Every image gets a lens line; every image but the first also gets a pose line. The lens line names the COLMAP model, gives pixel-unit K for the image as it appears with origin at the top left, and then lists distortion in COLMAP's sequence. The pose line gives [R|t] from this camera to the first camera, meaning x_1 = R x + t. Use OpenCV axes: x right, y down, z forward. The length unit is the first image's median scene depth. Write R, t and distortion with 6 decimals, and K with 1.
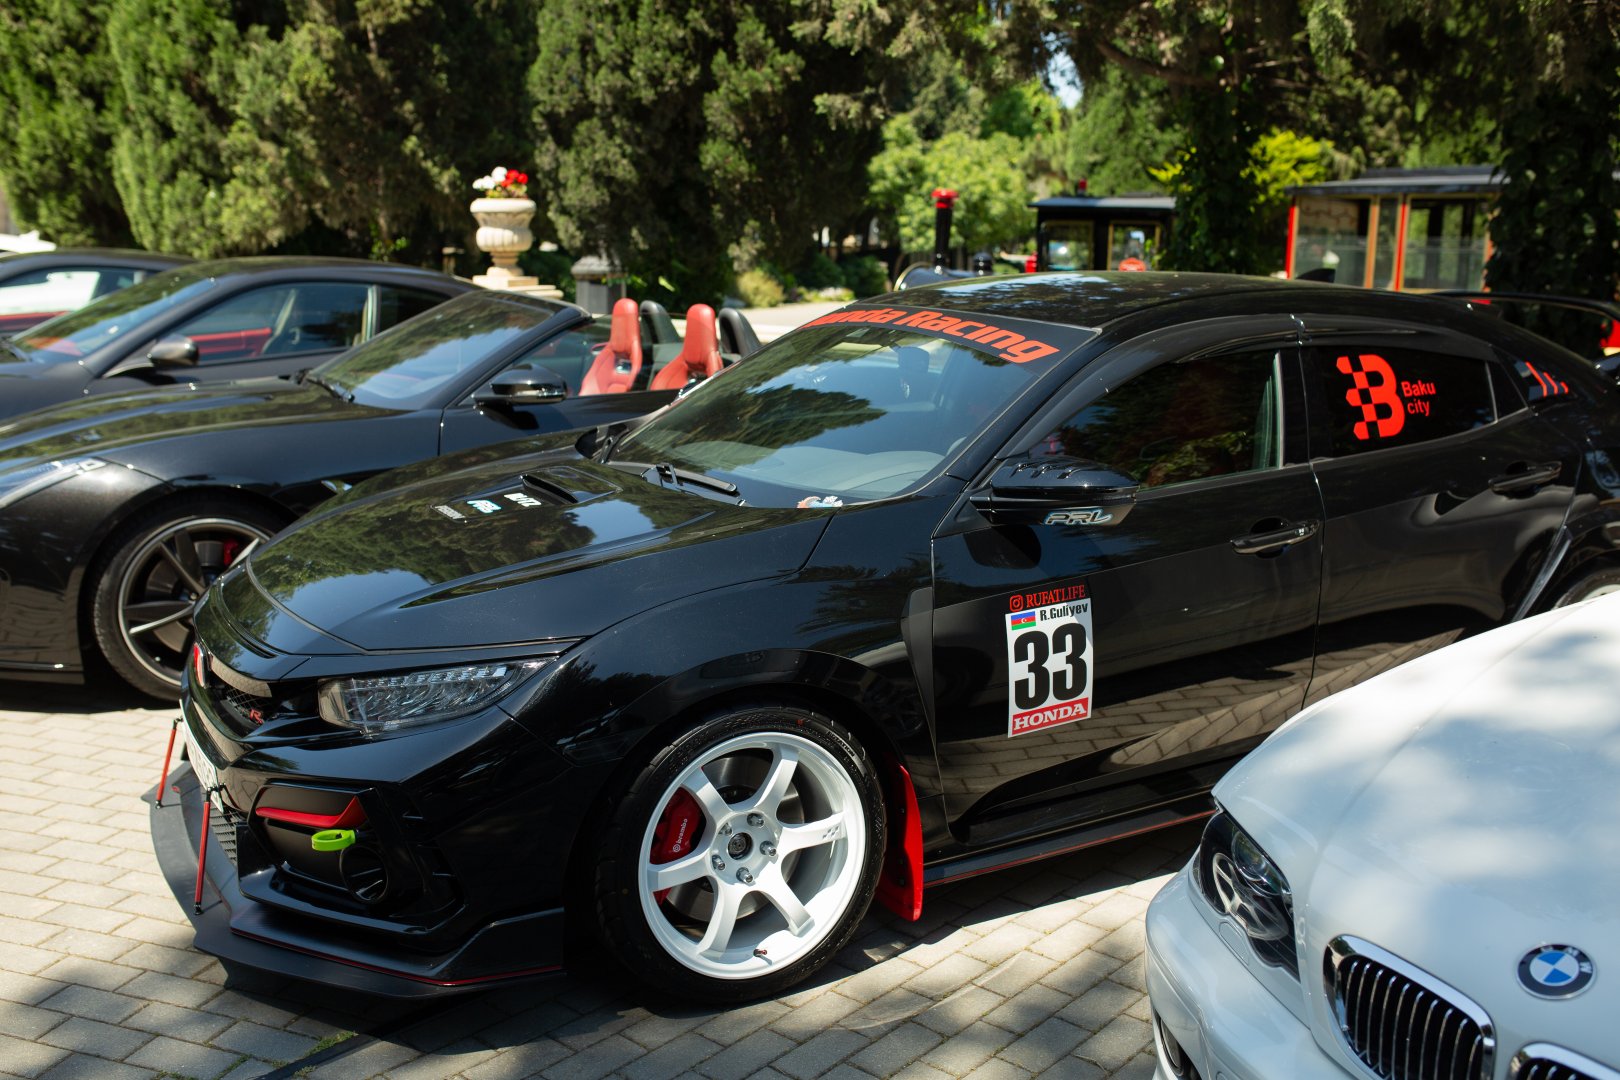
lens RADIAL K [[1529.7, 0, 810.0], [0, 1529.7, 540.0], [0, 0, 1]] dist [-0.065774, 0.097533]
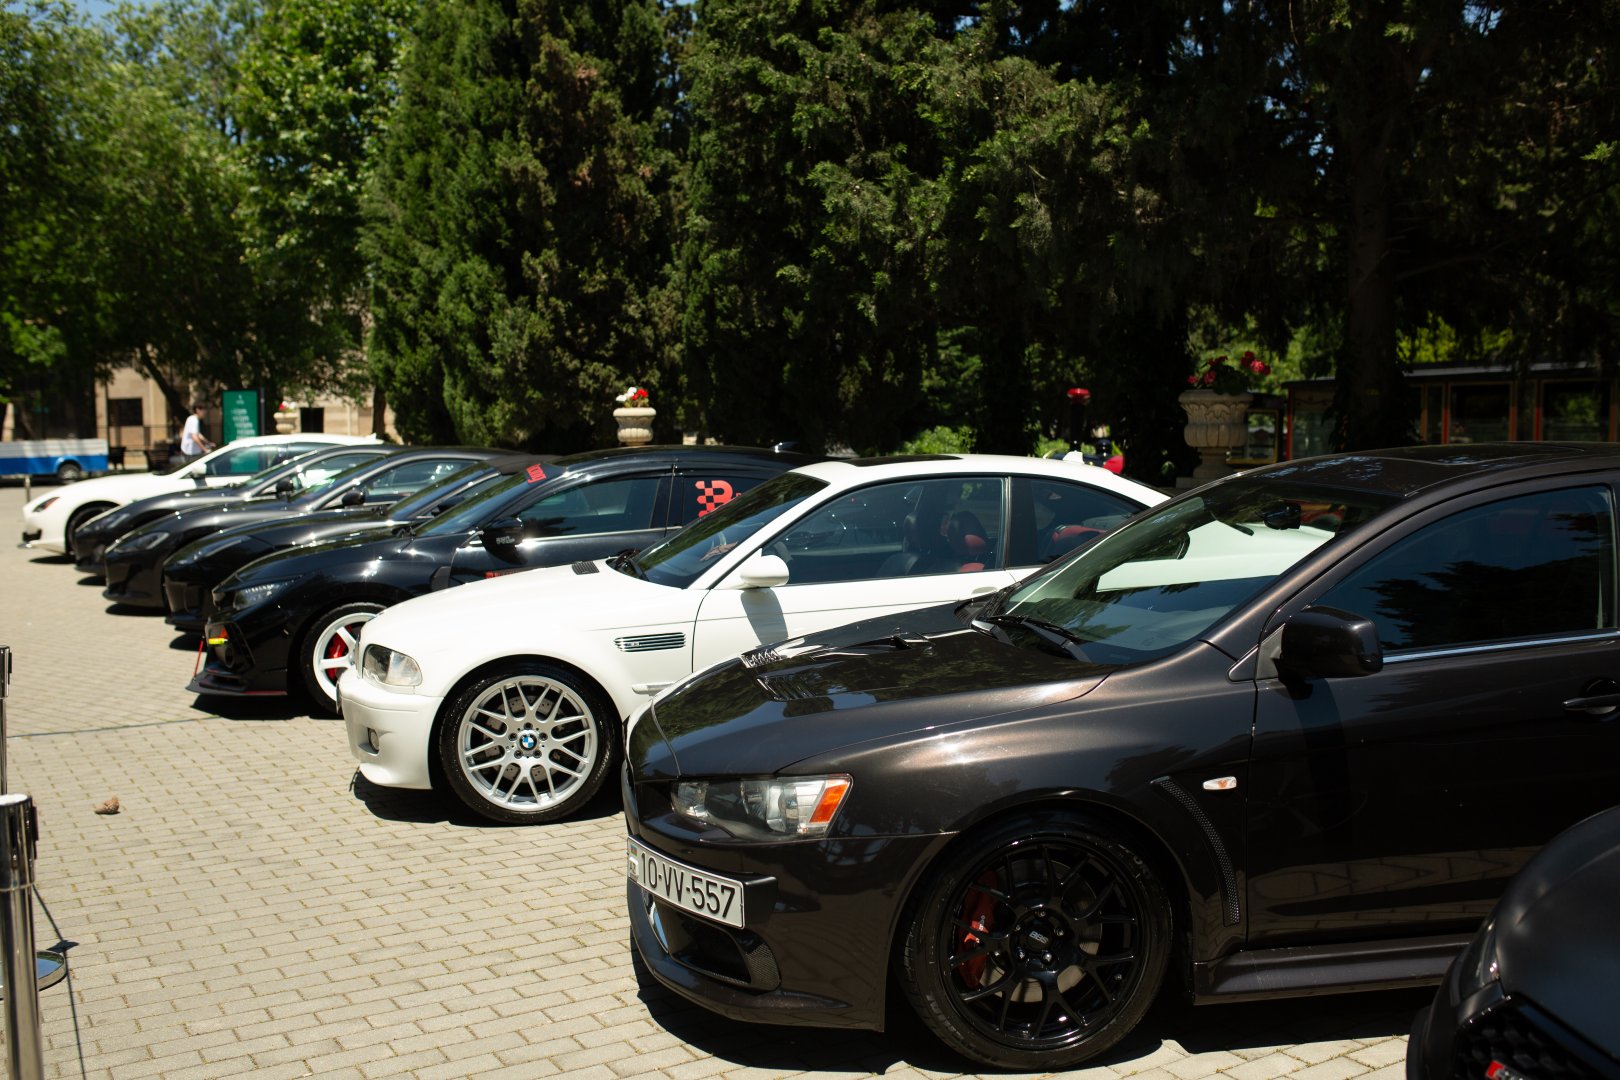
lens RADIAL K [[1529.7, 0, 810.0], [0, 1529.7, 540.0], [0, 0, 1]] dist [-0.065774, 0.097533]
pose [[0.954142, 0.006091, -0.299292, 0.384686], [-0.043744, 0.991898, -0.119269, 0.071463], [0.296141, 0.126892, 0.946678, -0.331988]]
